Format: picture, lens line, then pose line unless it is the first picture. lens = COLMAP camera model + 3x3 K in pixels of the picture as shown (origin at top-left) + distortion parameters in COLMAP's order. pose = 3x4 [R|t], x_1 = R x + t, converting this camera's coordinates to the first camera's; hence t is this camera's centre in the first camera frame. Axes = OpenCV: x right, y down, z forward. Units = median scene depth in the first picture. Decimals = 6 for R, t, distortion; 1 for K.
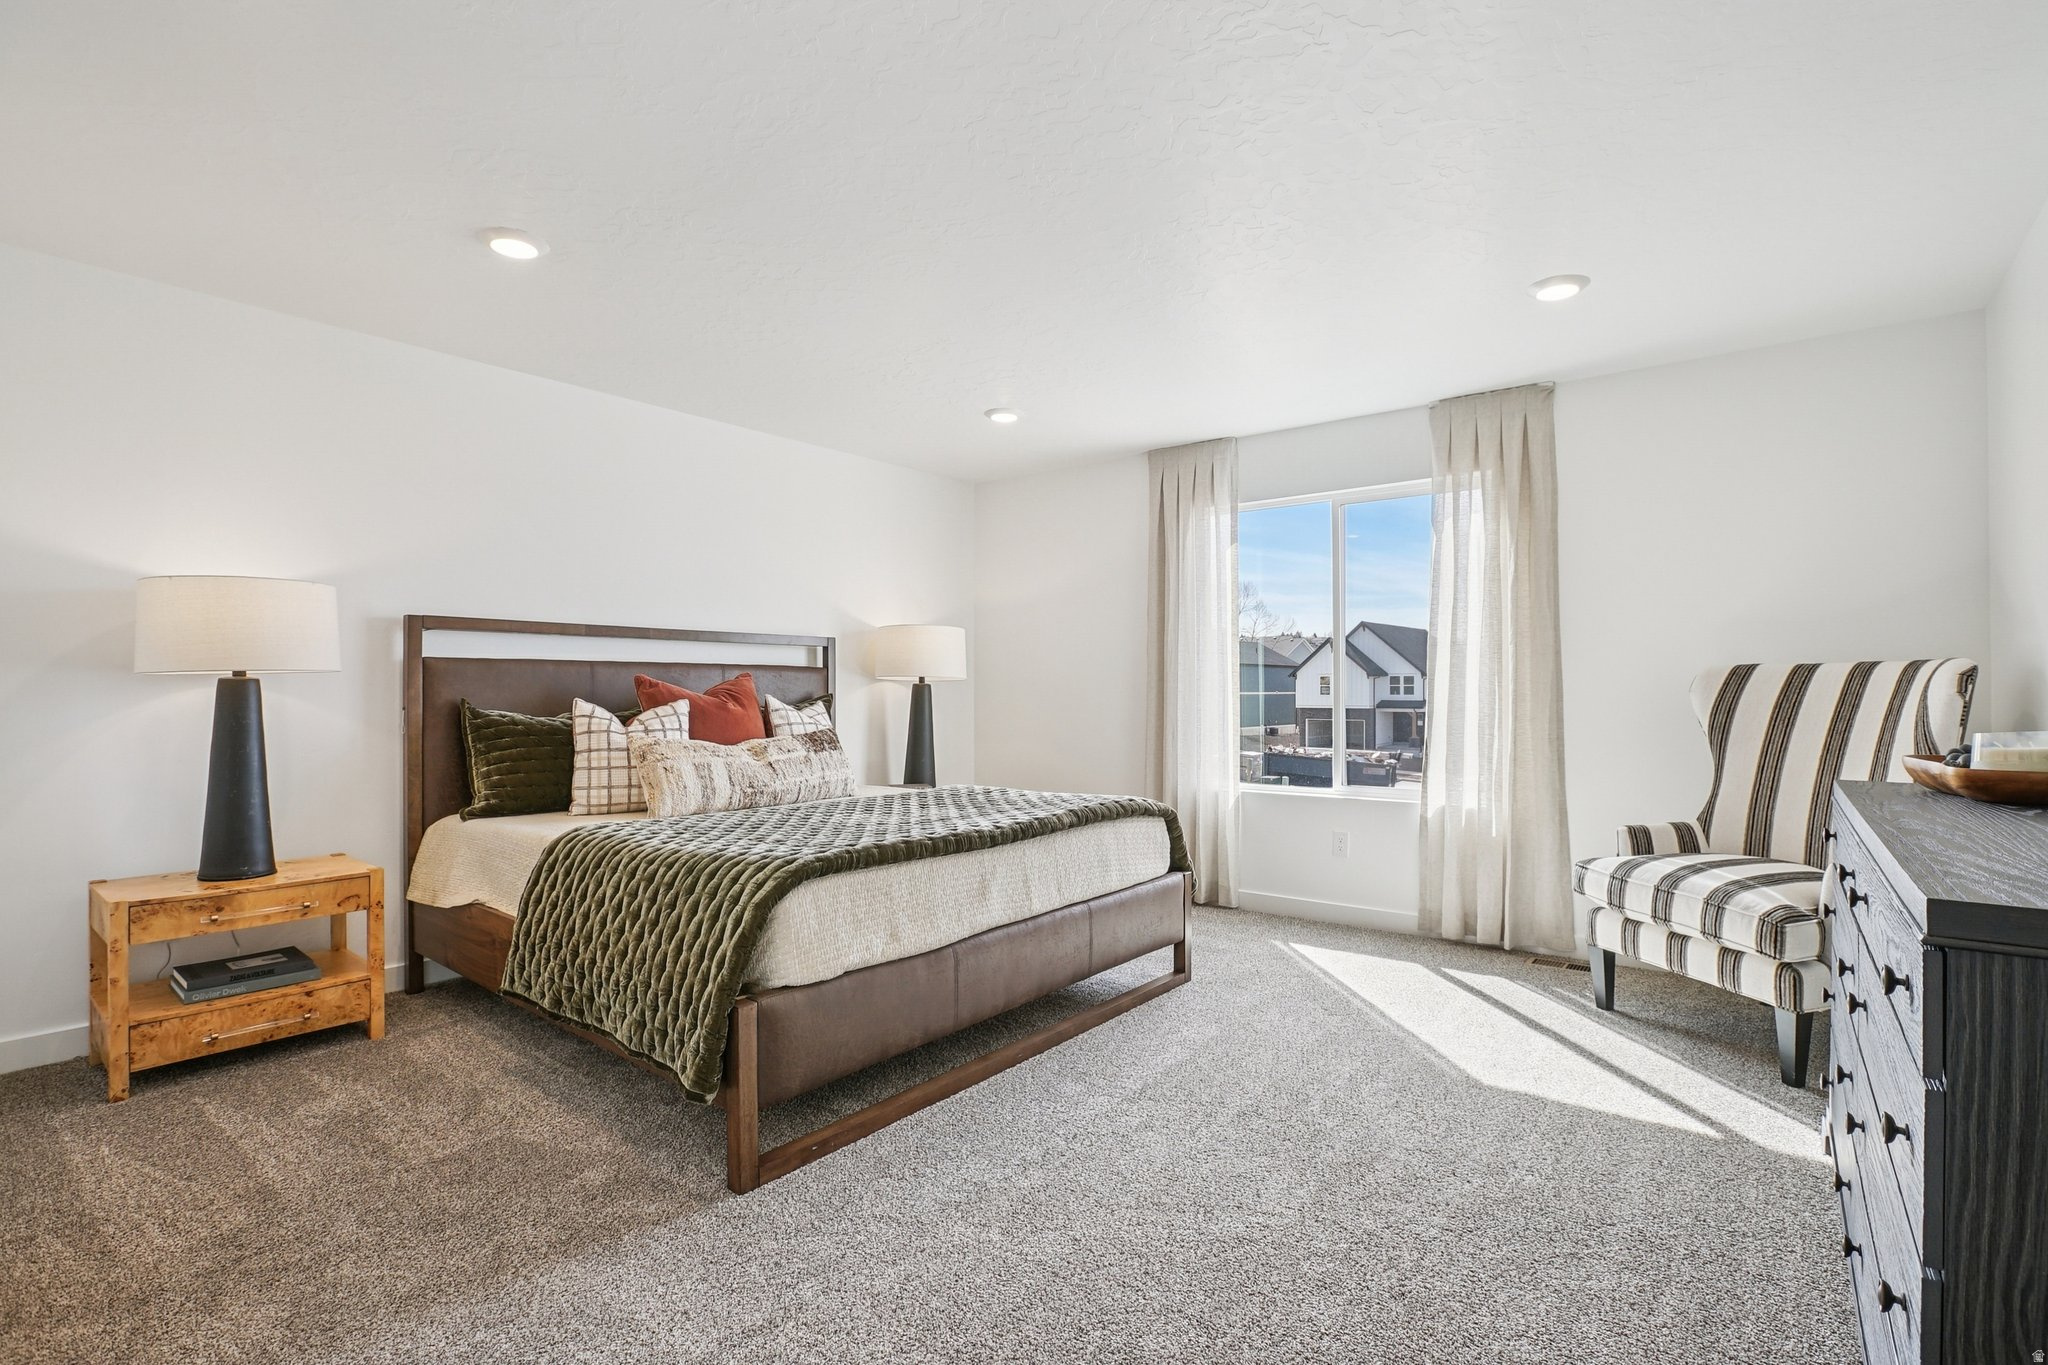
lens RADIAL K [[948.5, 0, 1030.5], [0, 948.5, 684.7], [0, 0, 1]] dist [-0.070675, 0.032444]
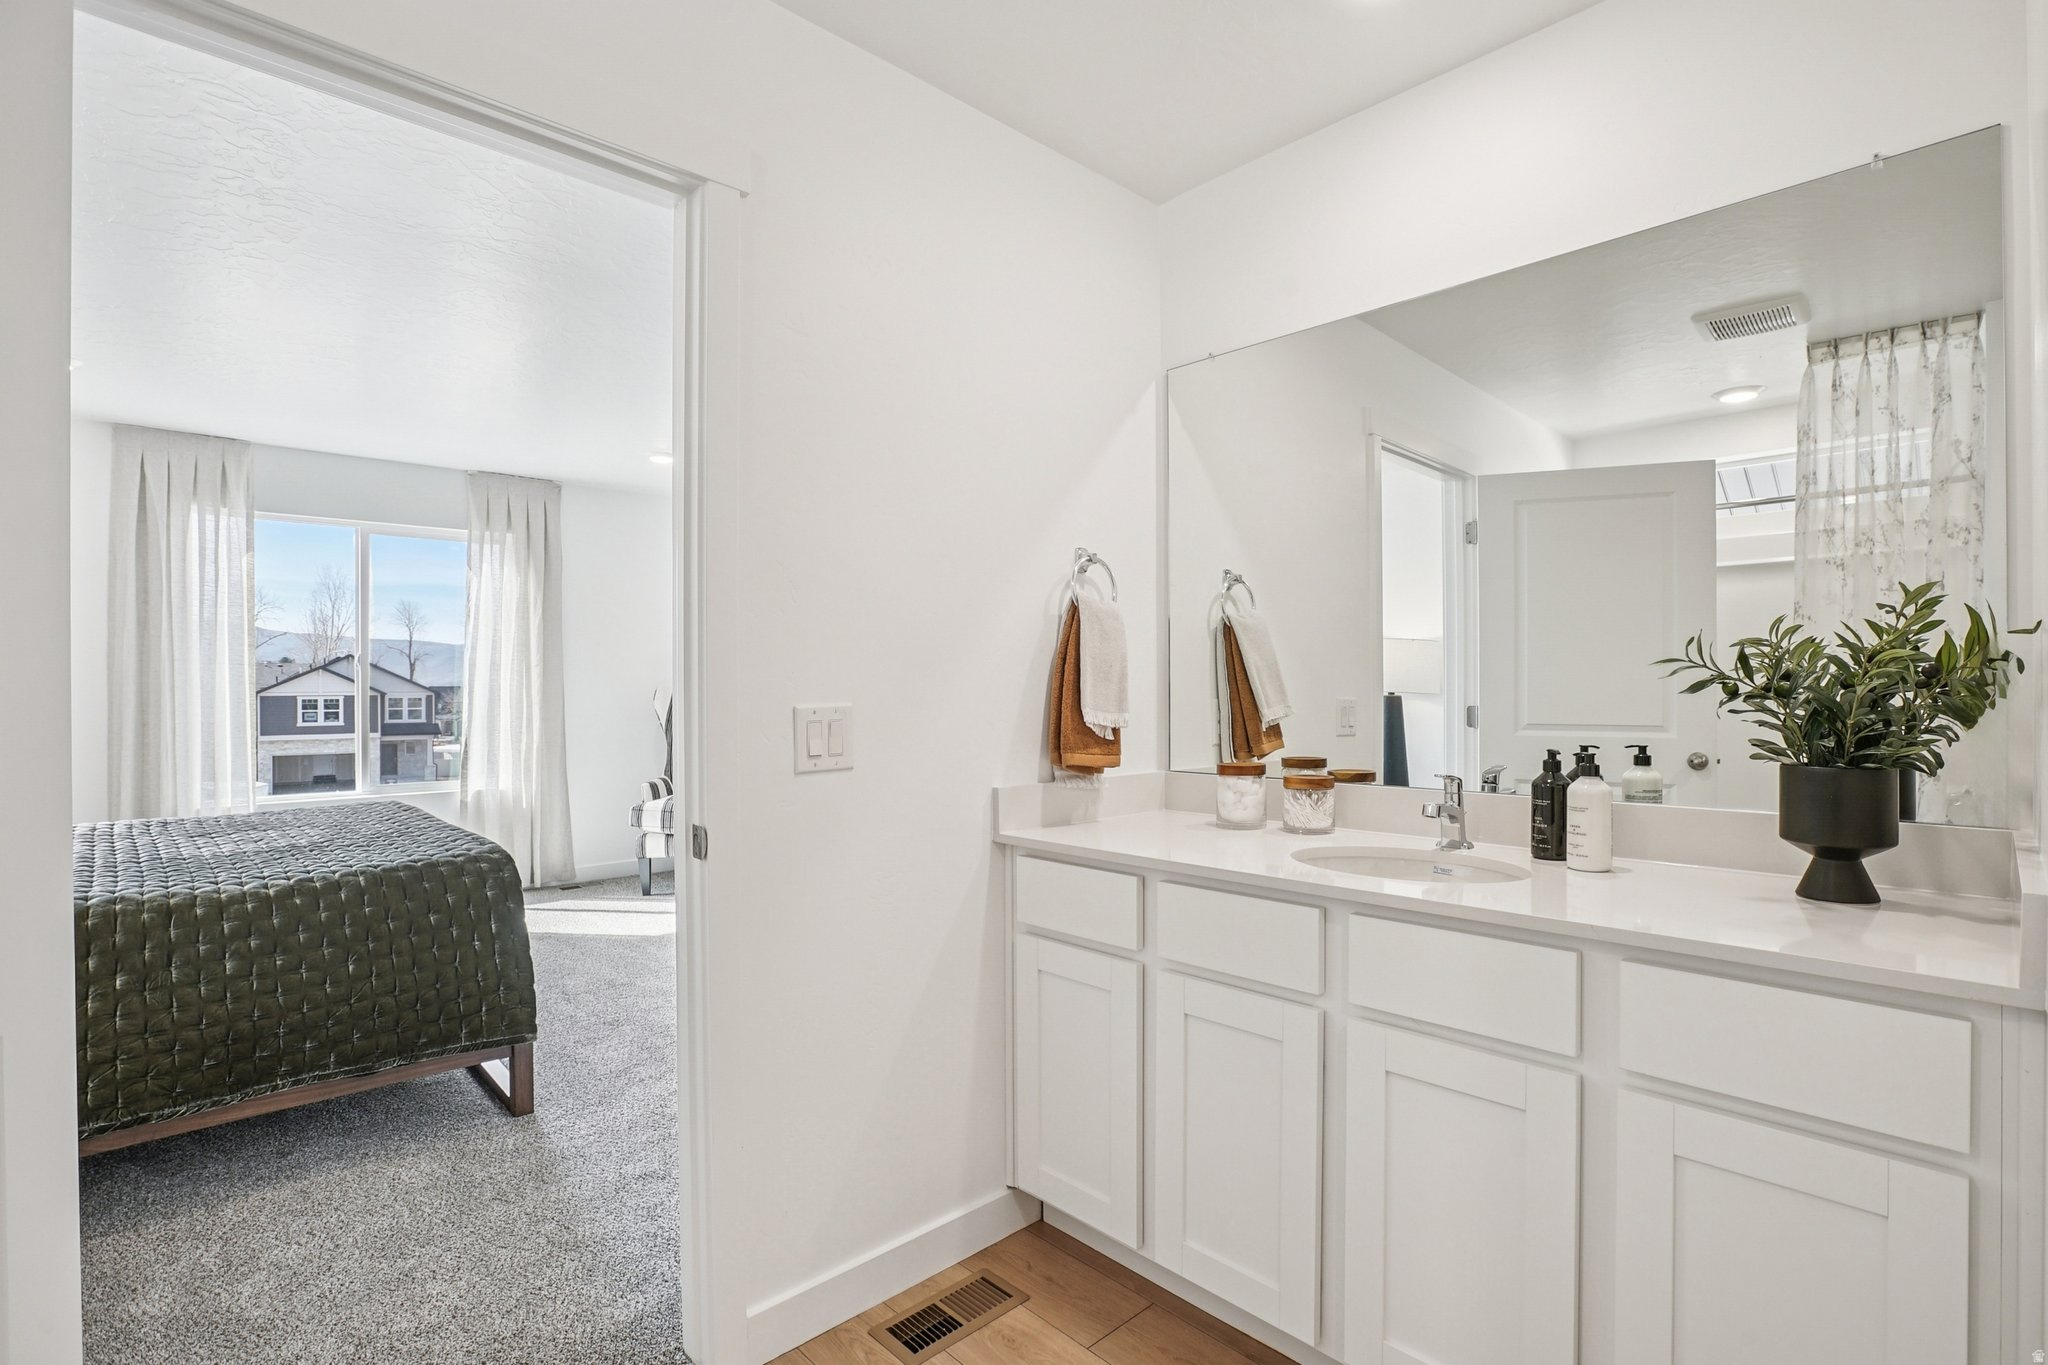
lens RADIAL K [[968.0, 0, 1030.0], [0, 968.0, 687.7], [0, 0, 1]] dist [-0.043166, 0.018111]
pose [[0.138834, -0.000832, 0.990315, -0.880203], [-0.005131, 0.999986, 0.001559, -0.019667], [-0.990302, -0.005297, 0.138827, 0.090496]]
